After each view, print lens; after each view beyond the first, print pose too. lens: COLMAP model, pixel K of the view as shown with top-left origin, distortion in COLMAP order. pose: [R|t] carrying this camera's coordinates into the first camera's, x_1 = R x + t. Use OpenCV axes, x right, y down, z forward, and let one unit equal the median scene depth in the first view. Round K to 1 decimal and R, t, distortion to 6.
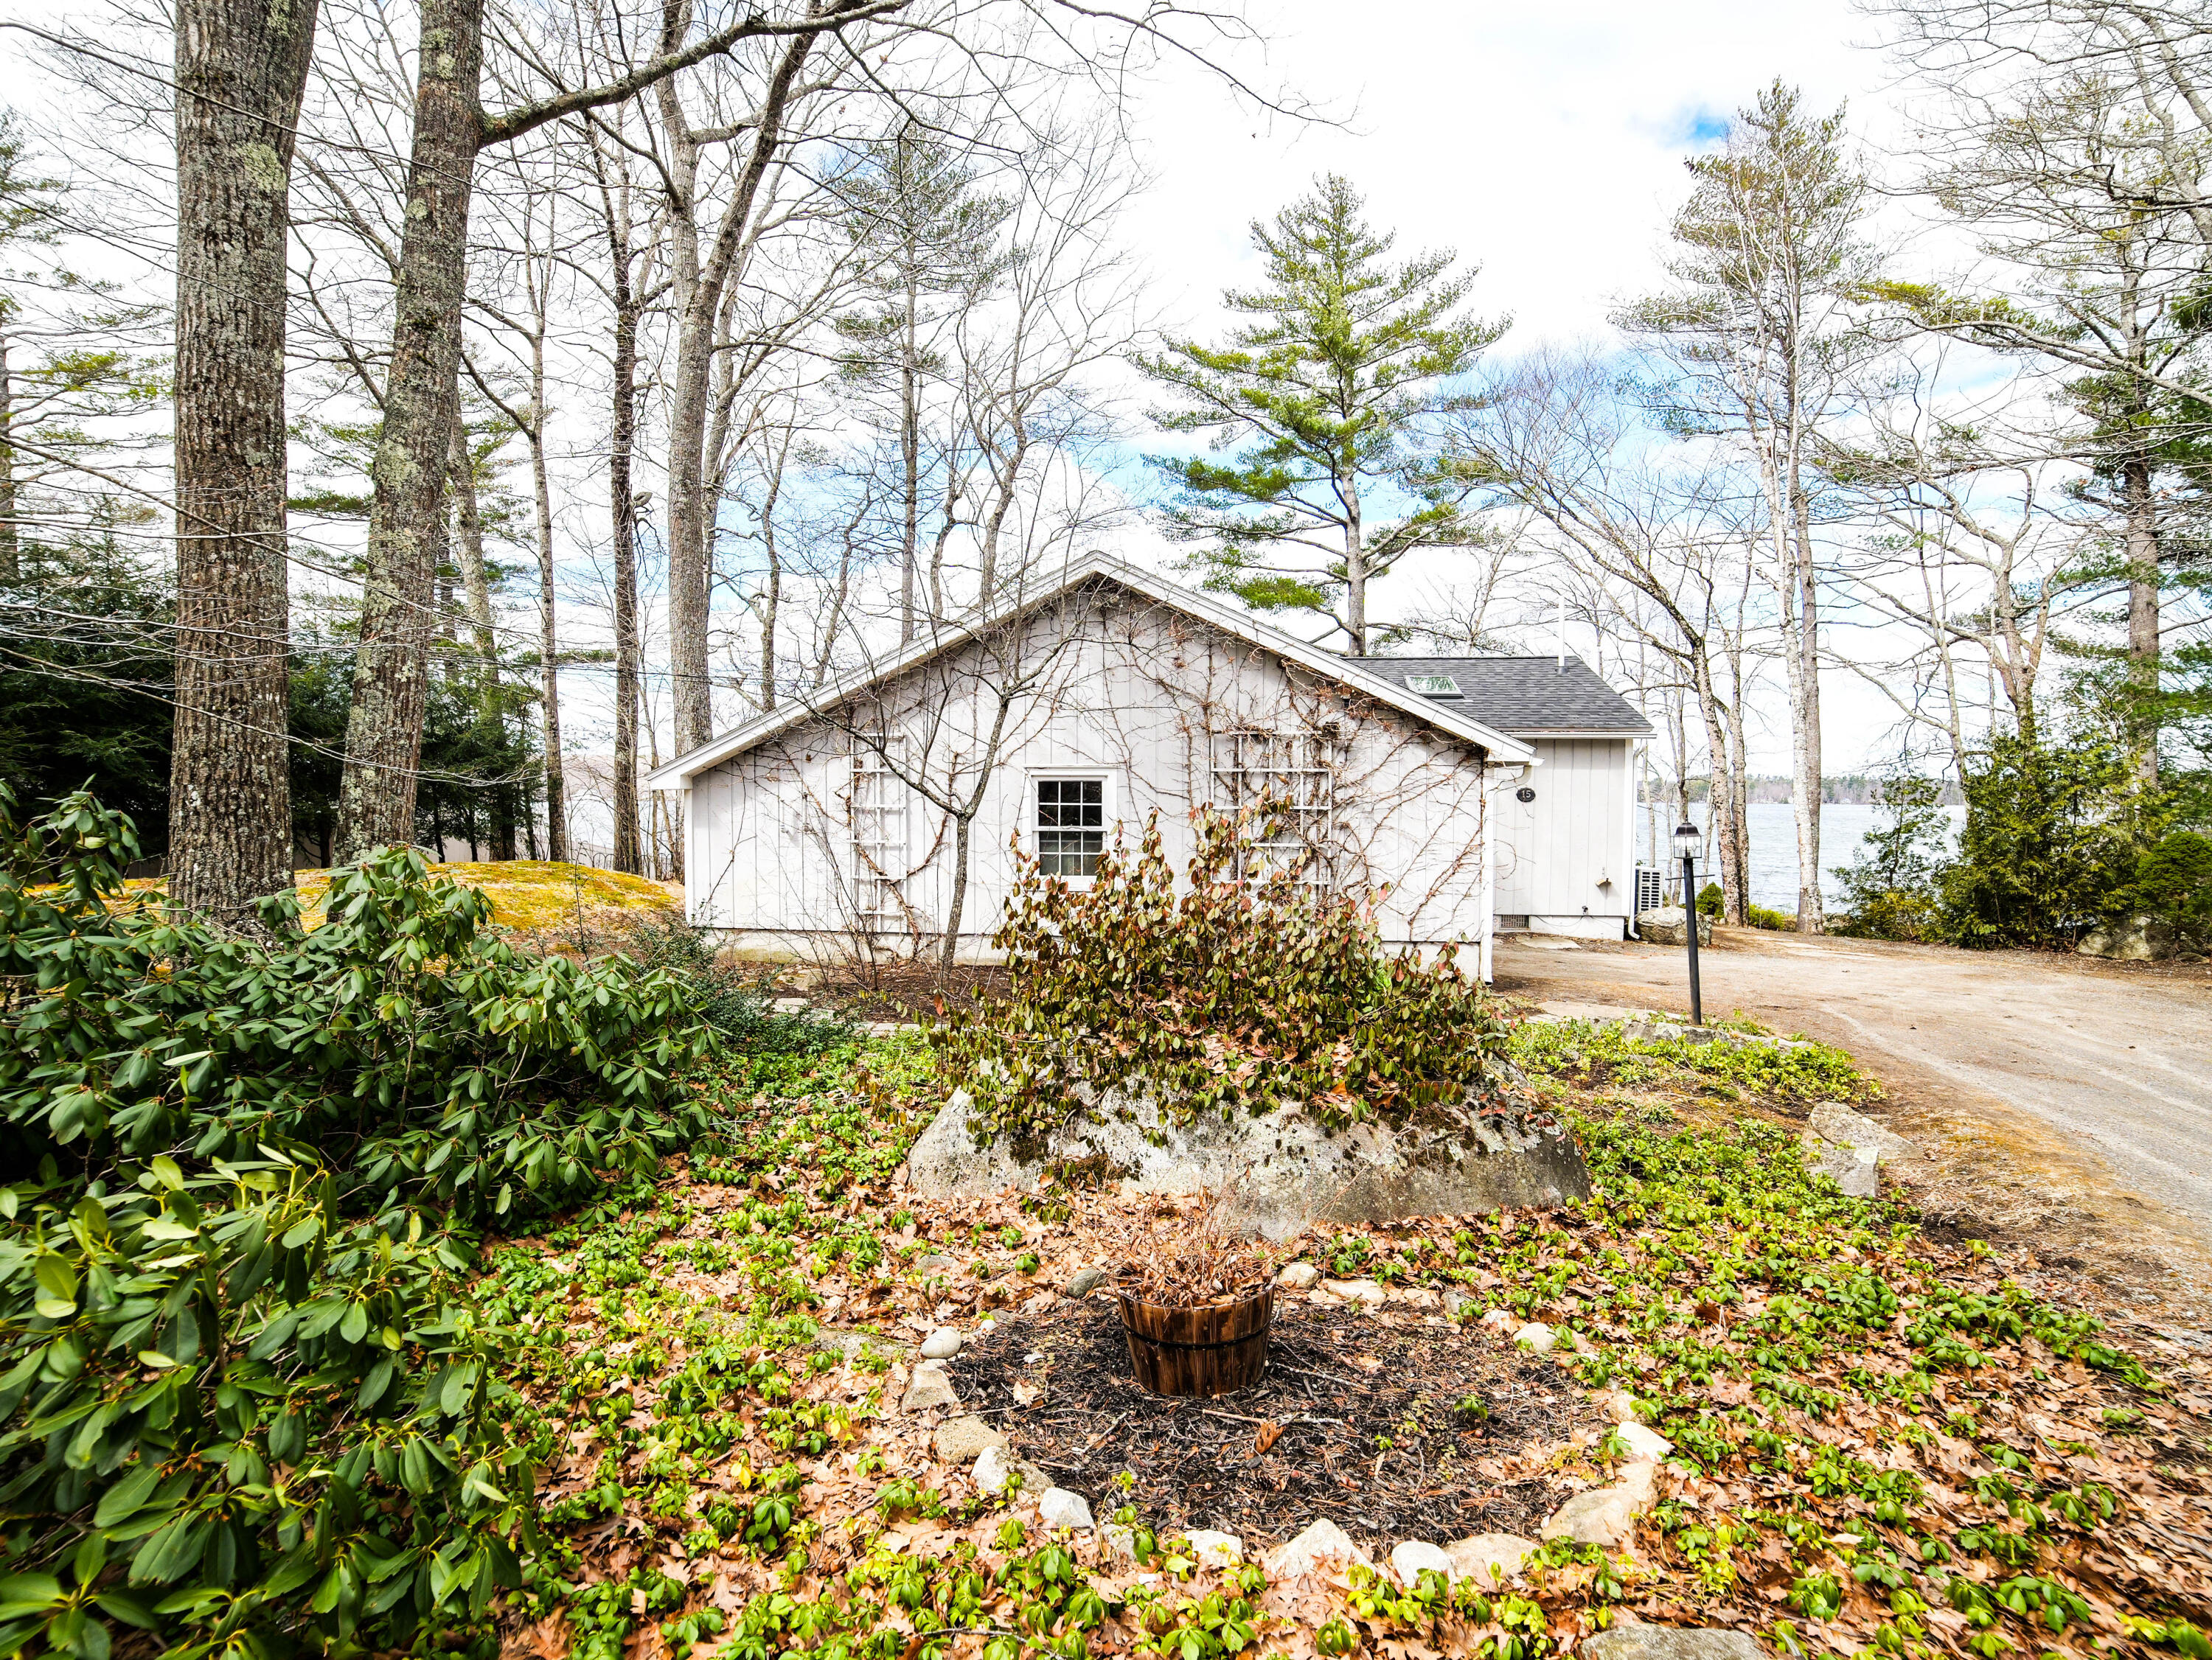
lens RADIAL K [[967.0, 0, 1109.5], [0, 967.0, 820.7], [0, 0, 1]] dist [0.002064, 0.000149]
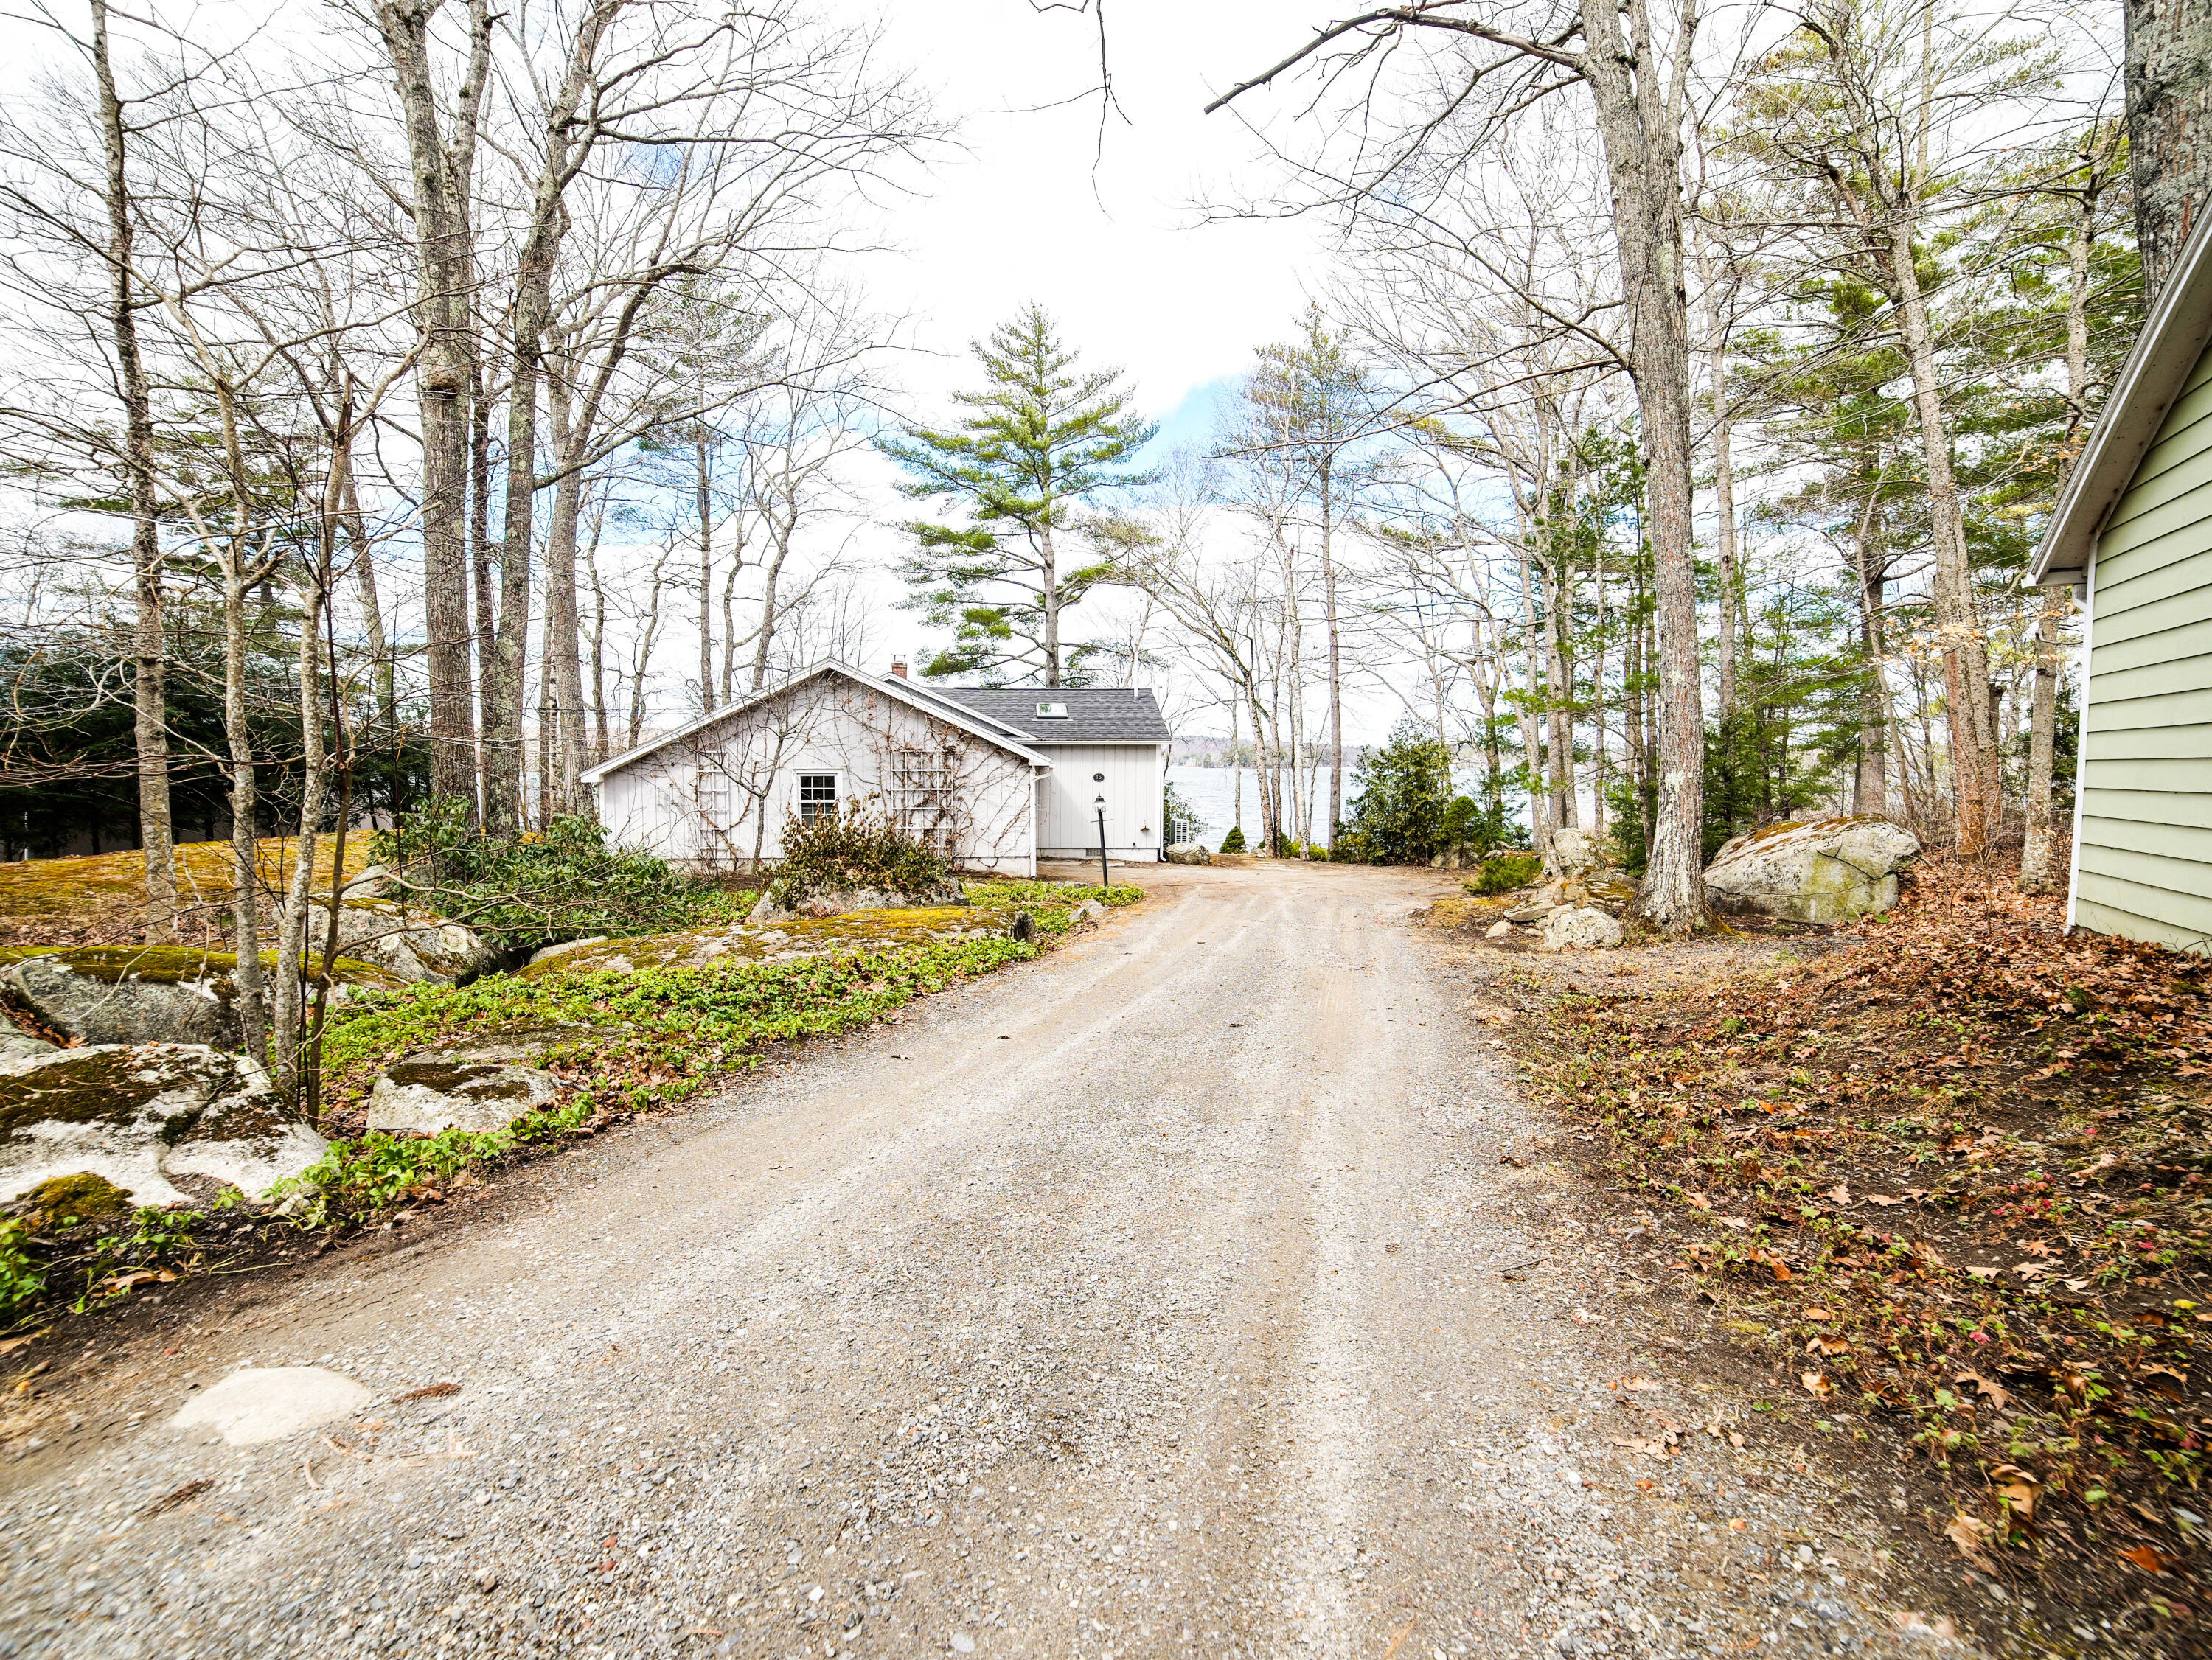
lens RADIAL K [[1115.5, 0, 1105.1], [0, 1115.5, 838.6], [0, 0, 1]] dist [-0.054145, -0.000114]
pose [[0.985737, -0.015728, 0.167555, 0.110713], [0.007459, 0.998728, 0.049867, -0.017319], [-0.168126, -0.047906, 0.984601, -0.932765]]
